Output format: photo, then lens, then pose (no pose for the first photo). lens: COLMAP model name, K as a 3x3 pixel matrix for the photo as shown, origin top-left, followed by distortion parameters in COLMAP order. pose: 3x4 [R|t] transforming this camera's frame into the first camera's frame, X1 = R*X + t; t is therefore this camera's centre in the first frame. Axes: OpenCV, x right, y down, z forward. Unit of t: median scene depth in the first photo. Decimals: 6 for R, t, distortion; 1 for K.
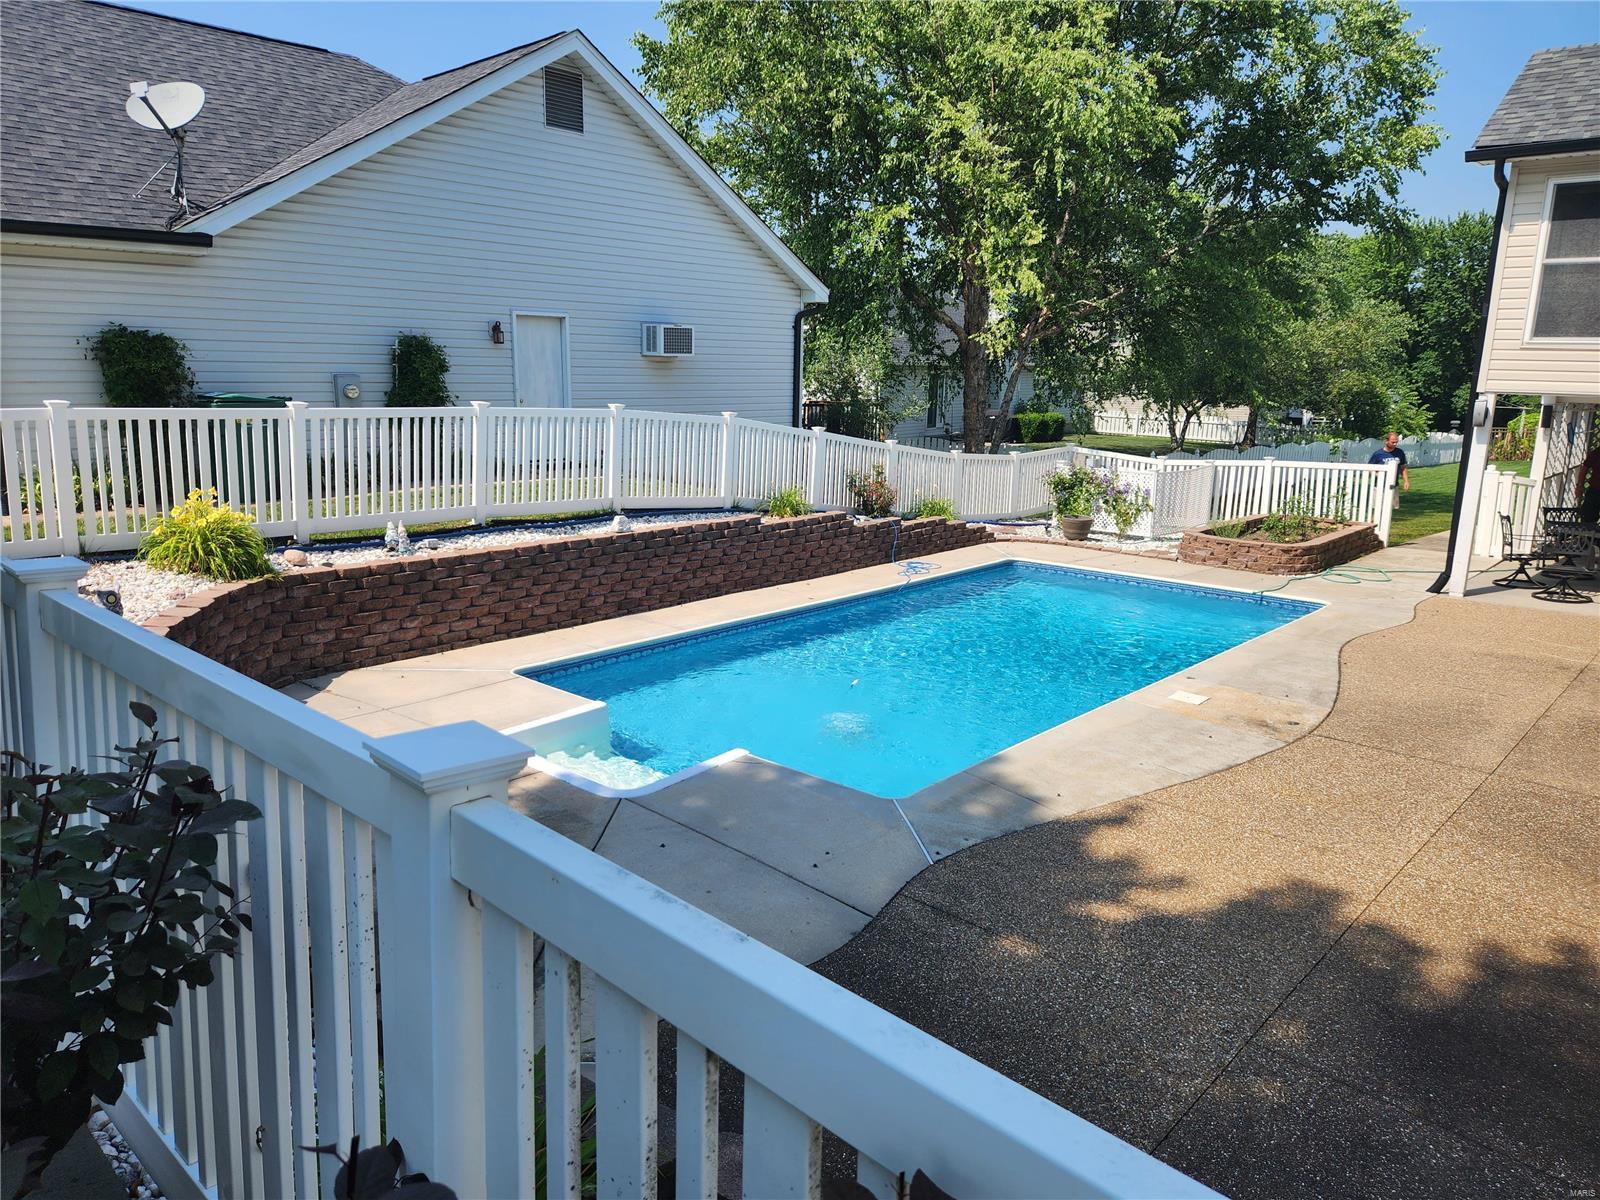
lens RADIAL K [[1122.5, 0, 795.6], [0, 1122.5, 624.6], [0, 0, 1]] dist [0.085484, -0.070451]
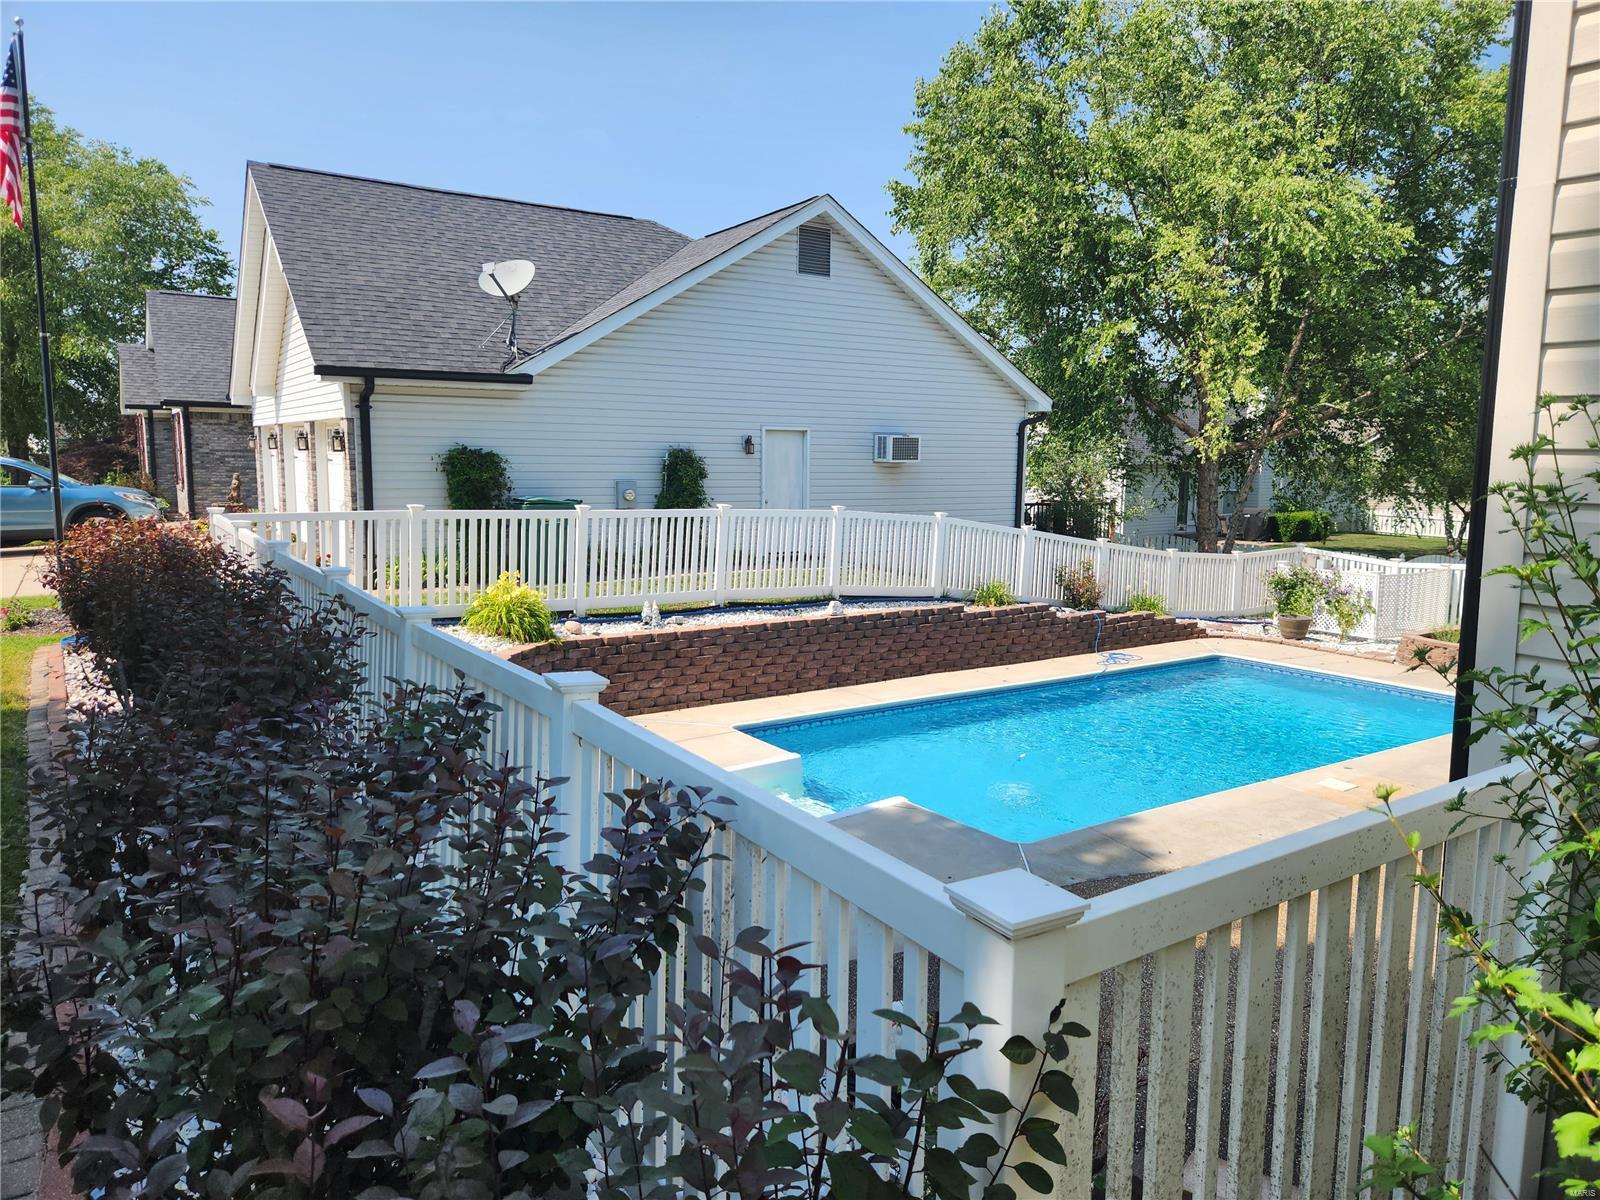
lens RADIAL K [[1122.5, 0, 795.6], [0, 1122.5, 624.6], [0, 0, 1]] dist [0.085484, -0.070451]
pose [[0.972327, 0.031613, -0.231475, 0.061803], [-0.050439, 0.995841, -0.075872, 0.014253], [0.228114, 0.085448, 0.969878, -0.106153]]
